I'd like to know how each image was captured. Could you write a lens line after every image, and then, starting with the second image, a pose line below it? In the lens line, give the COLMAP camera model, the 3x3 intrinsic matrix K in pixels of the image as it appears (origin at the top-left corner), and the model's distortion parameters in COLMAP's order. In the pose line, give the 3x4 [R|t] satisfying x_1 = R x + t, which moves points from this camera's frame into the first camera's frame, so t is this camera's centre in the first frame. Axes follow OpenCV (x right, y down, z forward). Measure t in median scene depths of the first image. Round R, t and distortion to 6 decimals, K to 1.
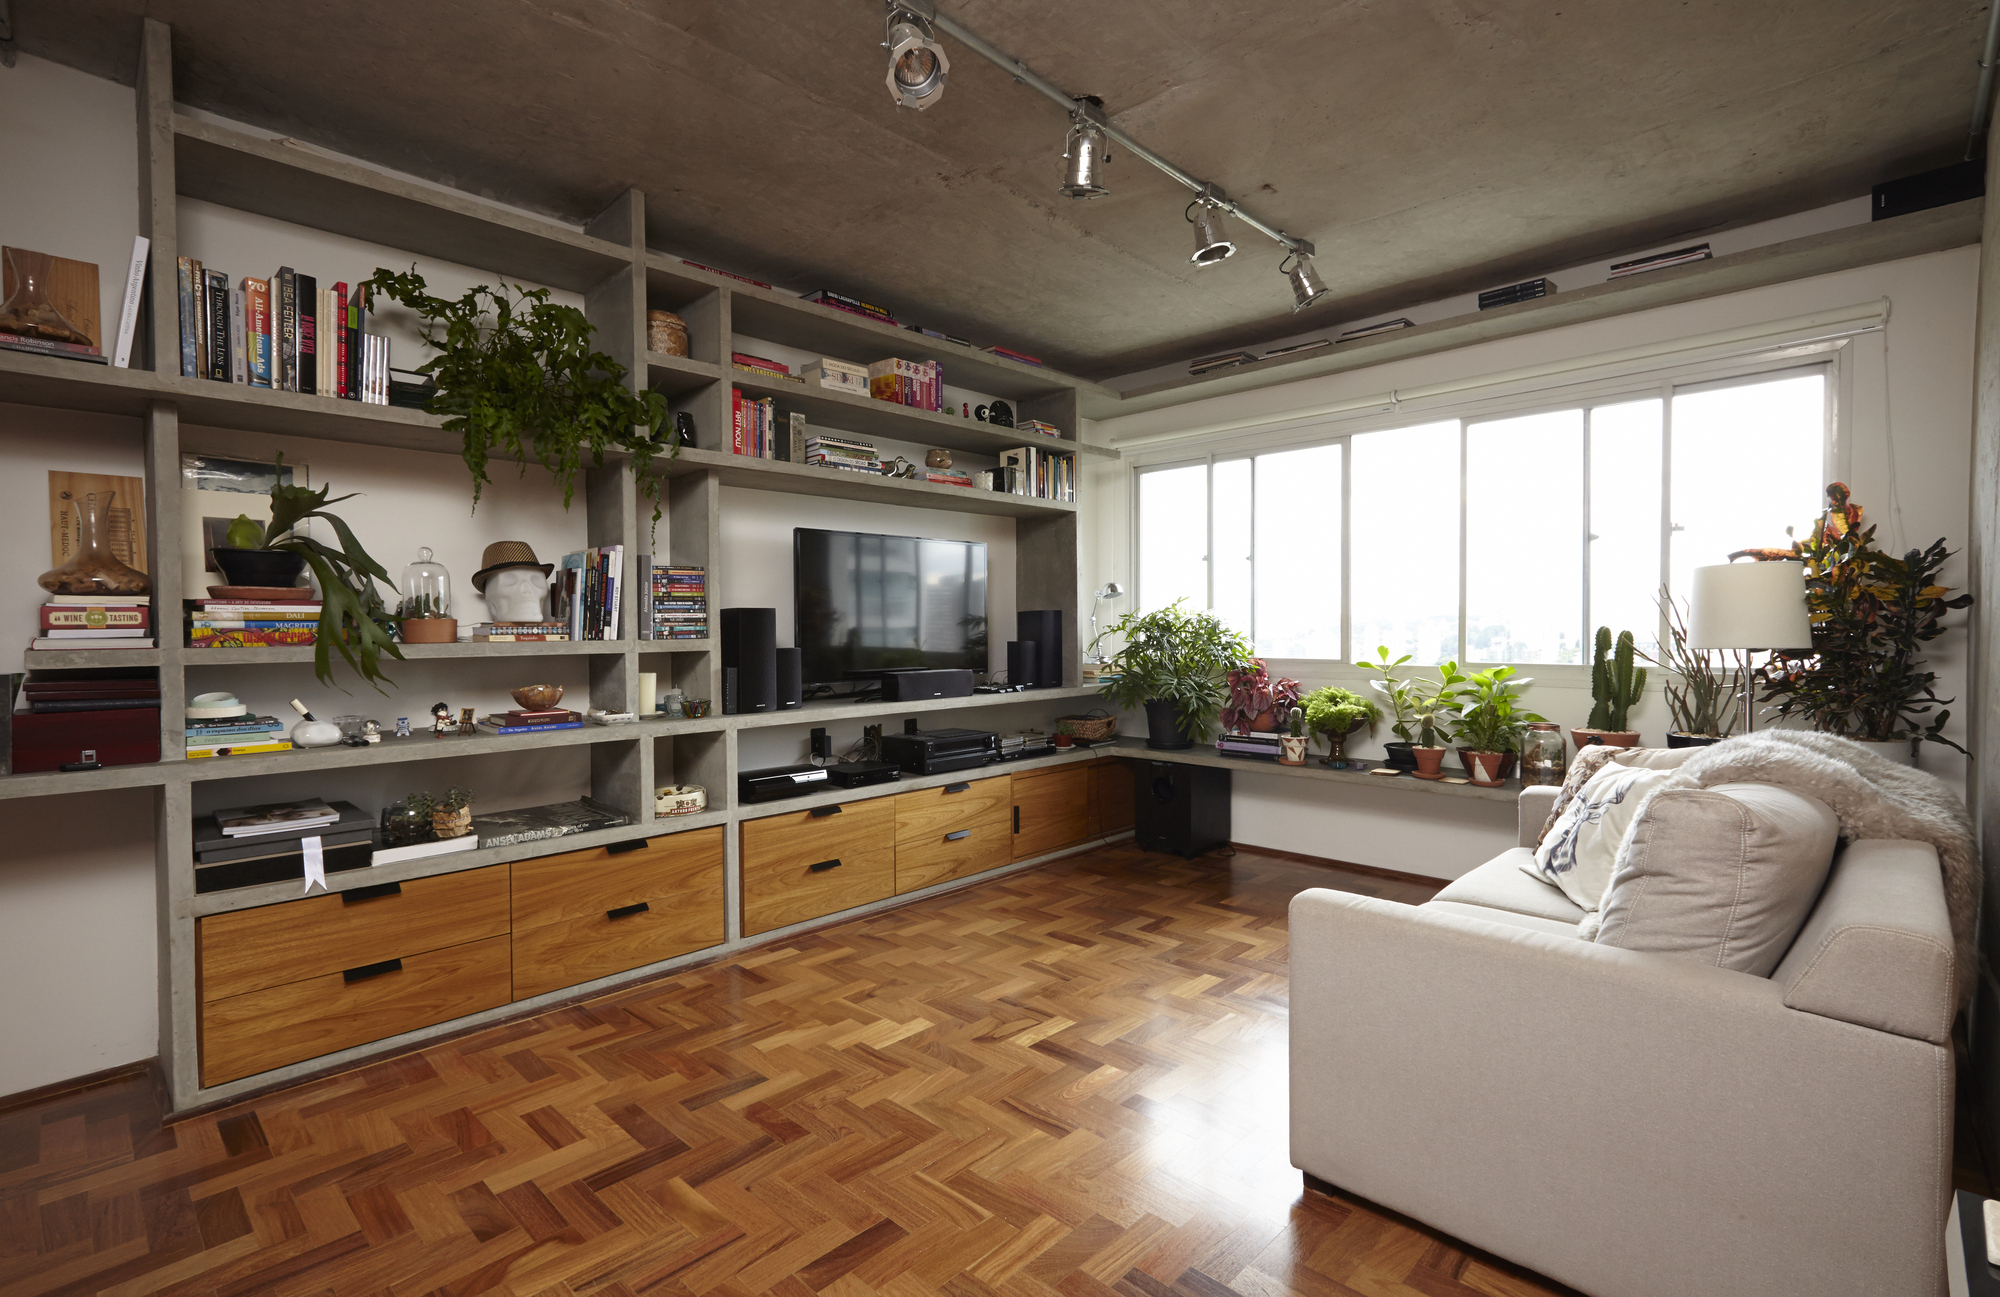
lens RADIAL K [[914.1, 0, 1000.0], [0, 914.1, 648.5], [0, 0, 1]] dist [0.001787, 0.000355]
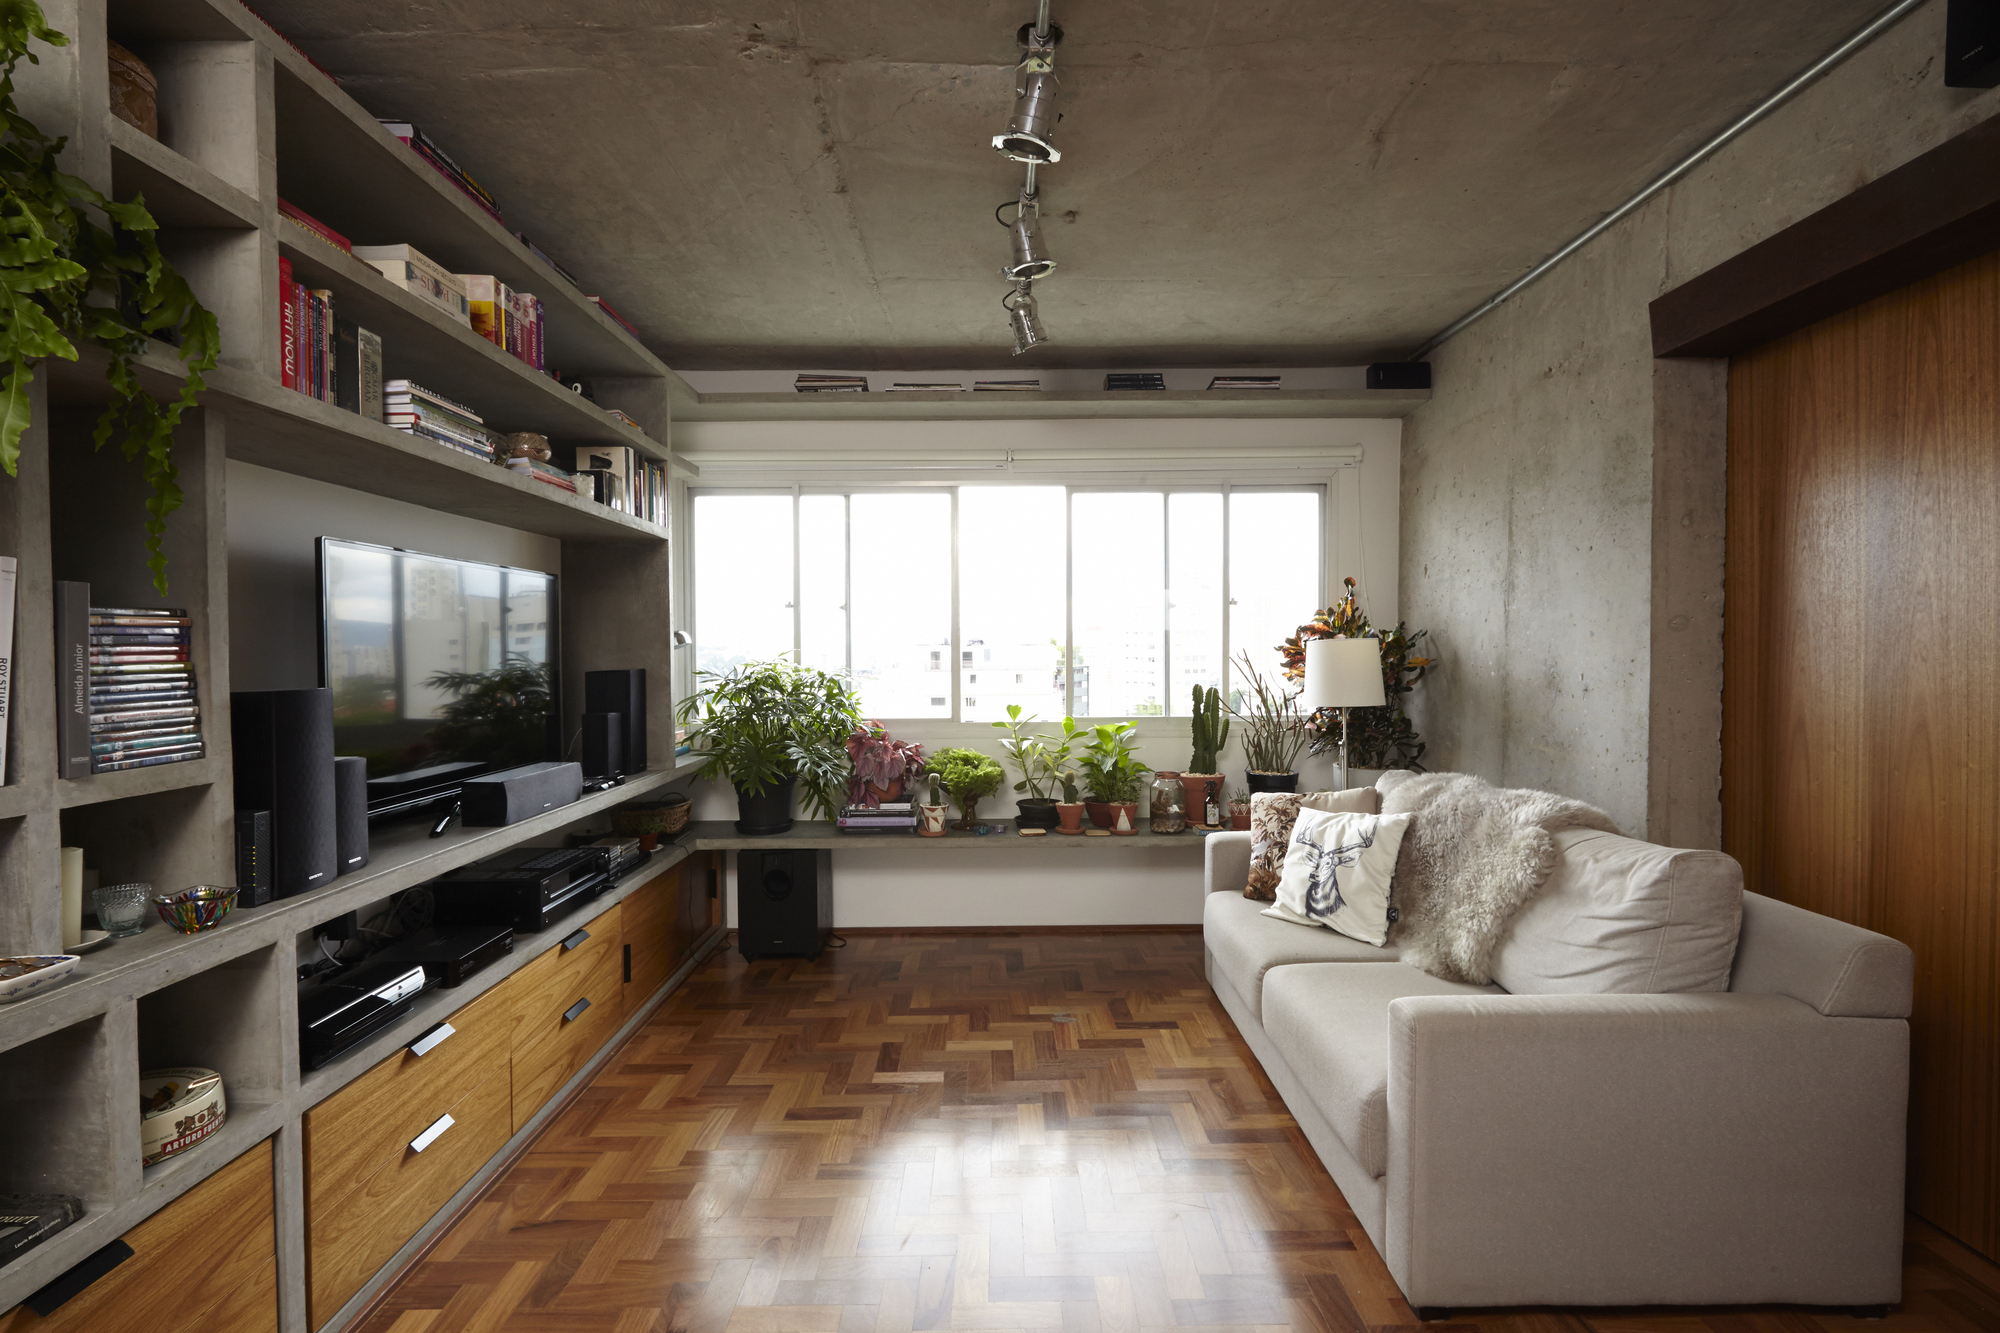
lens RADIAL K [[918.7, 0, 1001.1], [0, 918.7, 674.1], [0, 0, 1]] dist [-0.009627, 0.001056]
pose [[0.714378, -0.016345, 0.699569, -0.319305], [0.019110, 0.999810, 0.003845, -0.043808], [-0.699499, 0.010622, 0.714555, 0.326165]]
